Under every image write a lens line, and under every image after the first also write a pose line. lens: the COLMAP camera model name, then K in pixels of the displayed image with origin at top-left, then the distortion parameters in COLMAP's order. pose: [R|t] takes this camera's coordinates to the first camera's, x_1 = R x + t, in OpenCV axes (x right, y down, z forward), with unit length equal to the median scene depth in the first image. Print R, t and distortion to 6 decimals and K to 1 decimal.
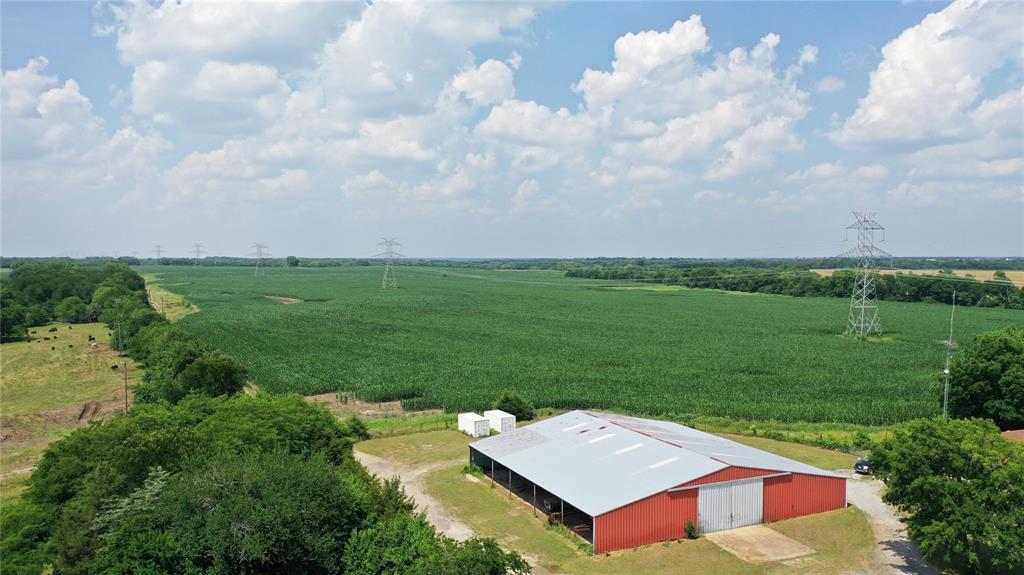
lens RADIAL K [[809.0, 0, 512.0], [0, 809.0, 287.5], [0, 0, 1]] dist [0.007383, 0.006491]
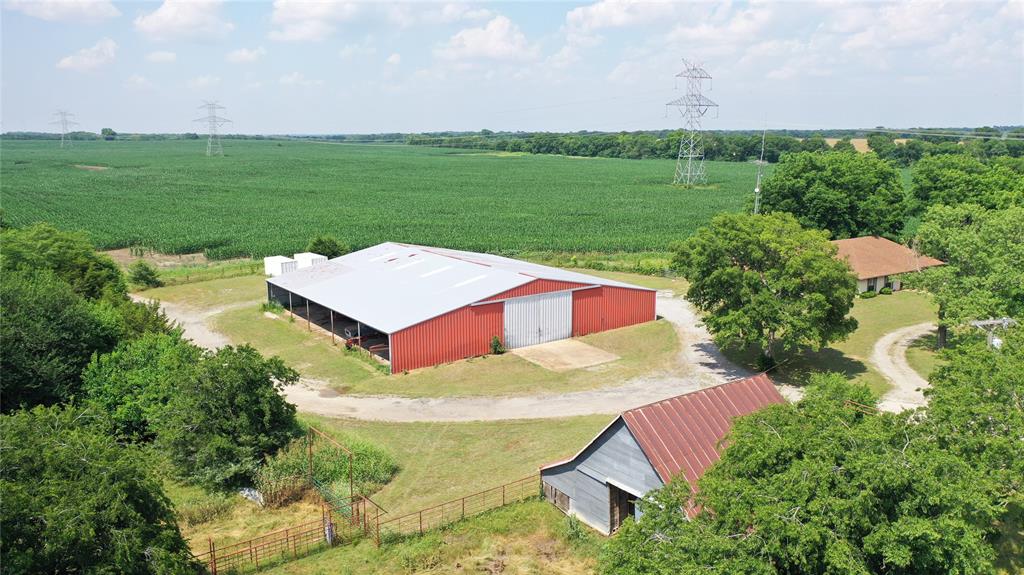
lens RADIAL K [[809.0, 0, 512.0], [0, 809.0, 287.5], [0, 0, 1]] dist [0.007383, 0.006491]
pose [[0.982821, -0.040793, 0.179996, 0.066813], [0.013010, 0.988154, 0.152910, 0.082959], [-0.184101, -0.147942, 0.971710, 0.080854]]
